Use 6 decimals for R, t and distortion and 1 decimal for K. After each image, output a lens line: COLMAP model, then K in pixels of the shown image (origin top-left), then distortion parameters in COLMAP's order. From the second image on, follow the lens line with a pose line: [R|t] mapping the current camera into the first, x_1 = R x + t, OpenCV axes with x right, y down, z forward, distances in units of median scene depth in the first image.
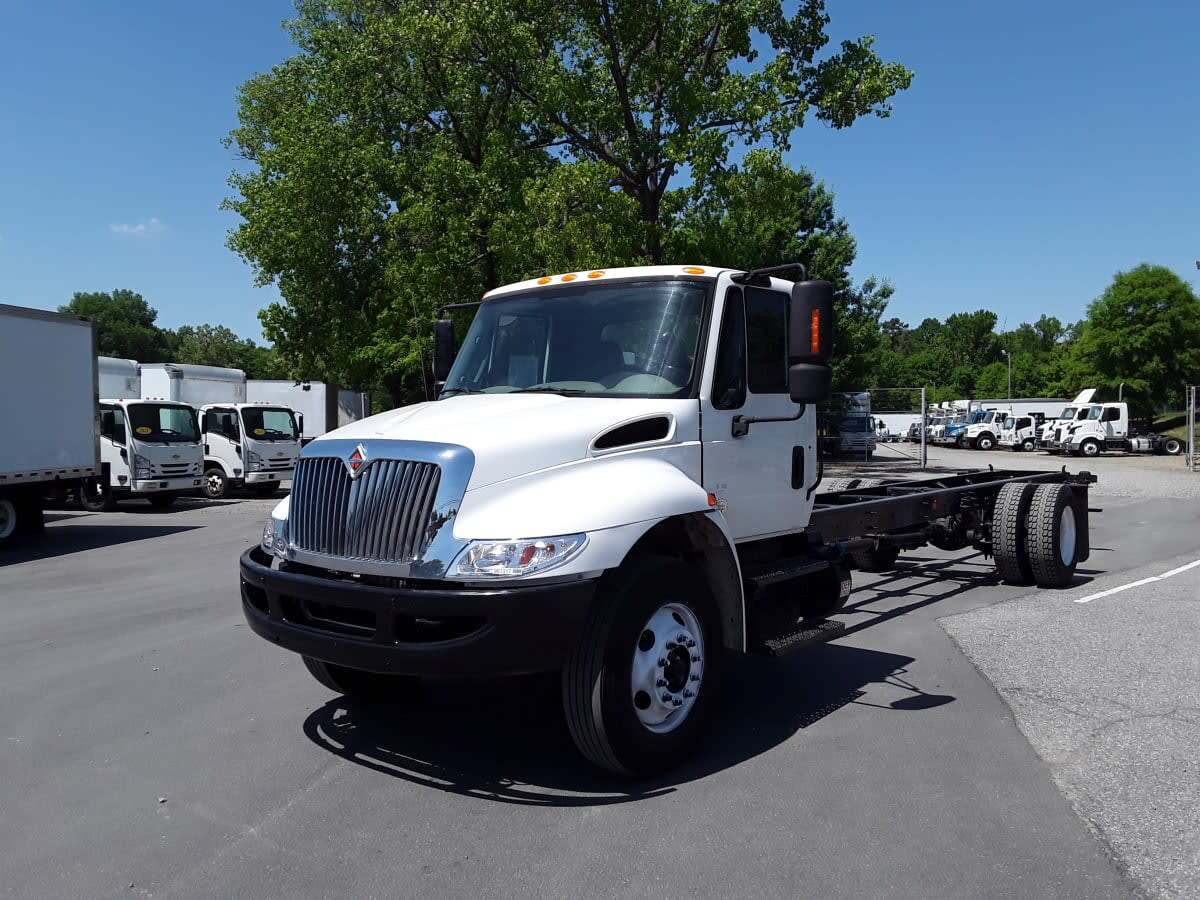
lens RADIAL K [[958.4, 0, 600.0], [0, 958.4, 450.0], [0, 0, 1]] dist [0.033011, -0.007359]
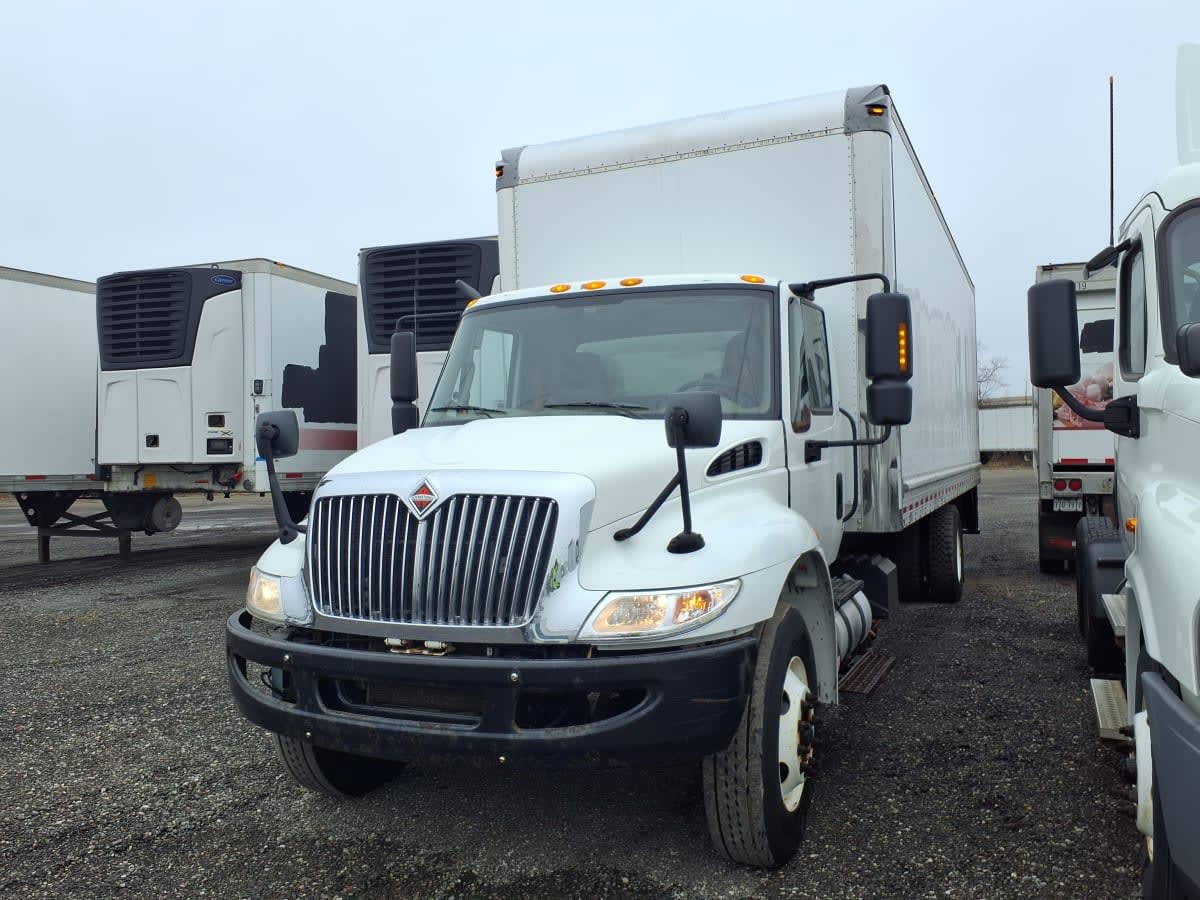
lens RADIAL K [[958.4, 0, 600.0], [0, 958.4, 450.0], [0, 0, 1]] dist [0.033011, -0.007359]
pose [[0.966218, -0.008227, 0.257594, -0.301060], [0.018353, 0.999149, -0.036929, 0.004086], [-0.257071, 0.040409, 0.965547, 0.193930]]
